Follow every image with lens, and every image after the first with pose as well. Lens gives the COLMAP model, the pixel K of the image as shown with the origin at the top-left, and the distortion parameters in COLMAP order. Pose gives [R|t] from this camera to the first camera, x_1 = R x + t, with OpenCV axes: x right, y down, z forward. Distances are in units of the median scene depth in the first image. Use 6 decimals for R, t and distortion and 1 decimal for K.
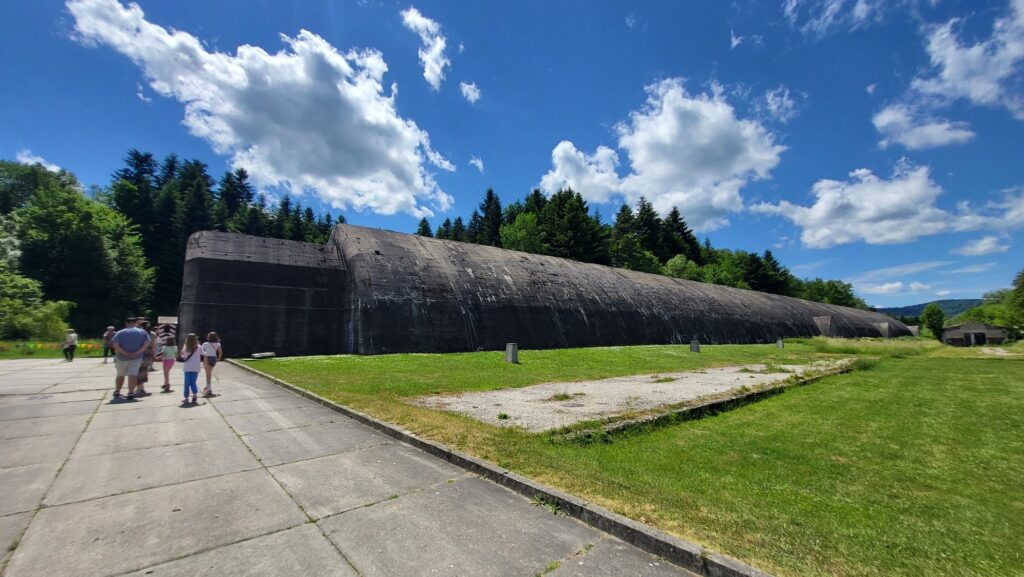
lens RADIAL K [[410.8, 0, 512.0], [0, 410.8, 288.5], [0, 0, 1]] dist [-0.001275, 0.003070]
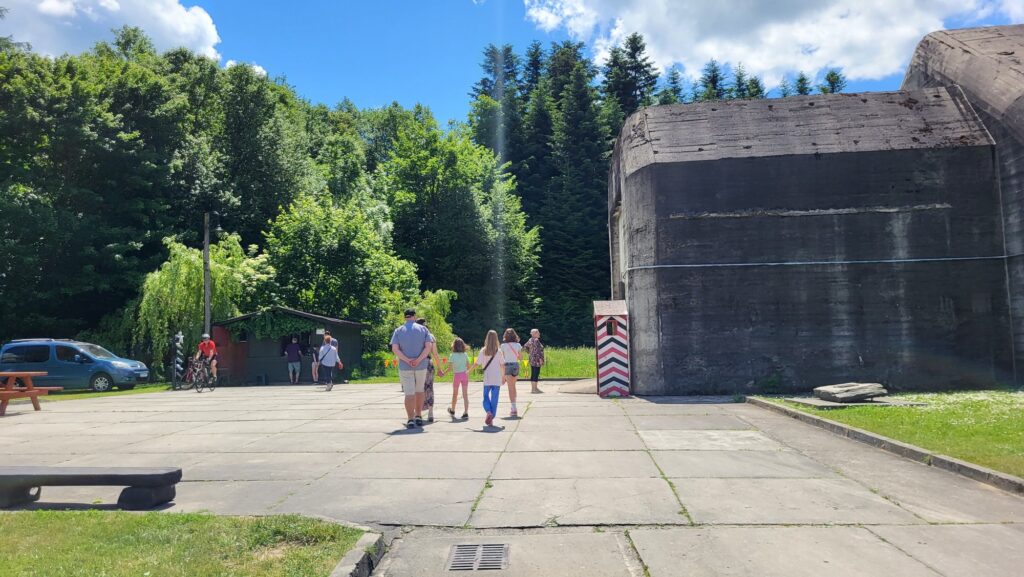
lens RADIAL K [[763.0, 0, 512.0], [0, 763.0, 288.5], [0, 0, 1]] dist [0.032762, 0.000541]
pose [[0.747432, -0.064640, -0.661187, -0.184688], [0.101274, 0.994709, 0.017238, 0.015369], [0.656574, -0.079845, 0.750023, 0.149639]]
